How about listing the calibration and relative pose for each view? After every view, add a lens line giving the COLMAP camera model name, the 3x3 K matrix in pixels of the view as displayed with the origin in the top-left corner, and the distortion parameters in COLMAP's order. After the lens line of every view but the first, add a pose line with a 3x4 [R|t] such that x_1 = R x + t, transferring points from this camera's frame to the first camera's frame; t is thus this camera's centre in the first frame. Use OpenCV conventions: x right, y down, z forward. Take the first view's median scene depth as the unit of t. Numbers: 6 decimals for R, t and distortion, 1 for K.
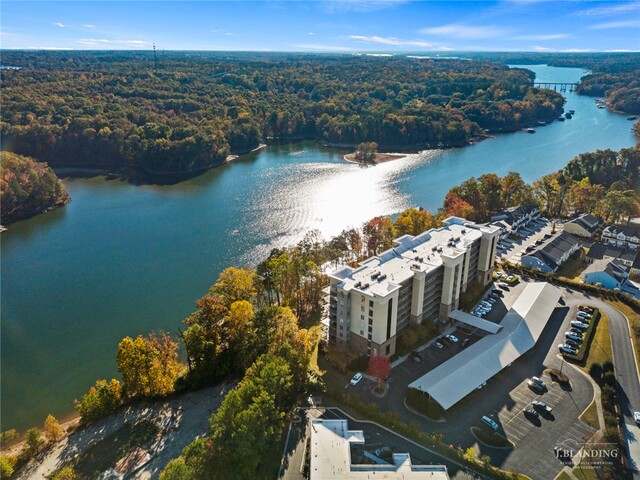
lens RADIAL K [[488.7, 0, 320.0], [0, 488.7, 240.0], [0, 0, 1]] dist [0.099233, -0.135499]
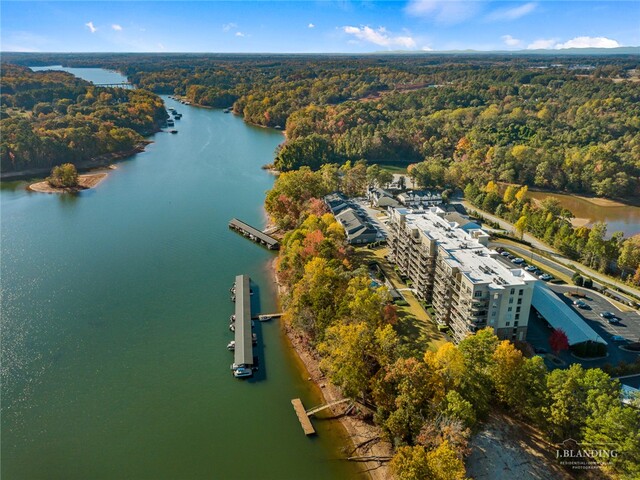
lens RADIAL K [[488.7, 0, 320.0], [0, 488.7, 240.0], [0, 0, 1]] dist [0.099233, -0.135499]
pose [[0.578216, -0.249987, 0.776642, -0.929178], [0.254763, 0.959627, 0.119214, -0.213087], [-0.775089, 0.128929, 0.618559, 0.635852]]
